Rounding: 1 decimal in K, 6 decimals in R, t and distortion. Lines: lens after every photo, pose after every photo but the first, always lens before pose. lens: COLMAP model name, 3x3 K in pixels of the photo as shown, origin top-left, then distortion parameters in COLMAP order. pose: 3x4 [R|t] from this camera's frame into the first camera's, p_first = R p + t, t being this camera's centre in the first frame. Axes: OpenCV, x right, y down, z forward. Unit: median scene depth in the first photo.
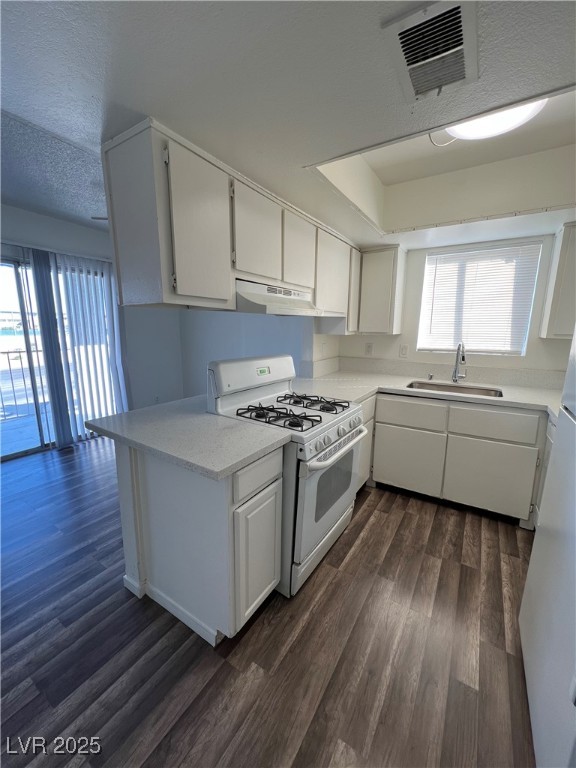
lens RADIAL K [[307.4, 0, 291.3], [0, 307.4, 384.4], [0, 0, 1]] dist [-0.006279, 0.000767]
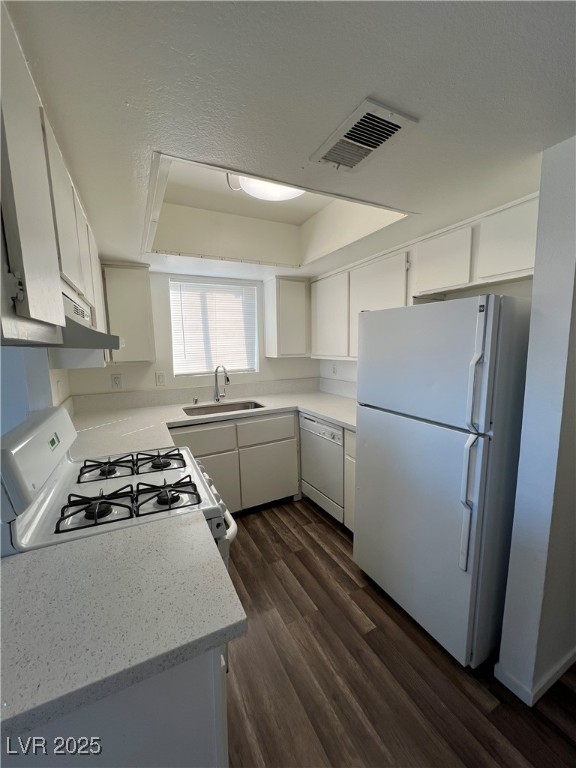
lens RADIAL K [[307.4, 0, 288.0], [0, 307.4, 384.5], [0, 0, 1]] dist [-0.006279, 0.000767]
pose [[0.513488, -0.132717, 0.847771, -0.286368], [0.183518, 0.982093, 0.042590, -0.077559], [-0.838243, 0.133712, 0.528649, 0.243706]]
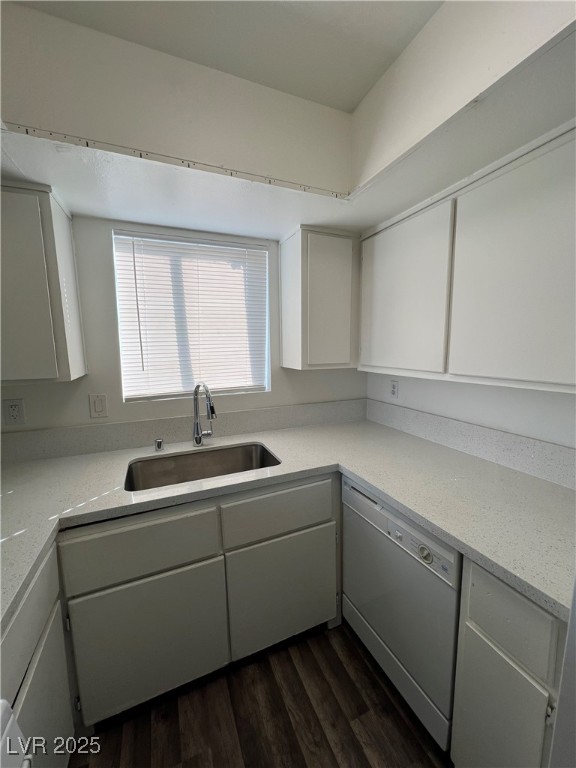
lens RADIAL K [[307.4, 0, 288.0], [0, 307.4, 384.3], [0, 0, 1]] dist [-0.006279, 0.000767]
pose [[0.568410, -0.126591, 0.812948, 0.161303], [0.171425, 0.984629, 0.033466, -0.136698], [-0.804689, 0.120337, 0.581373, 0.539635]]
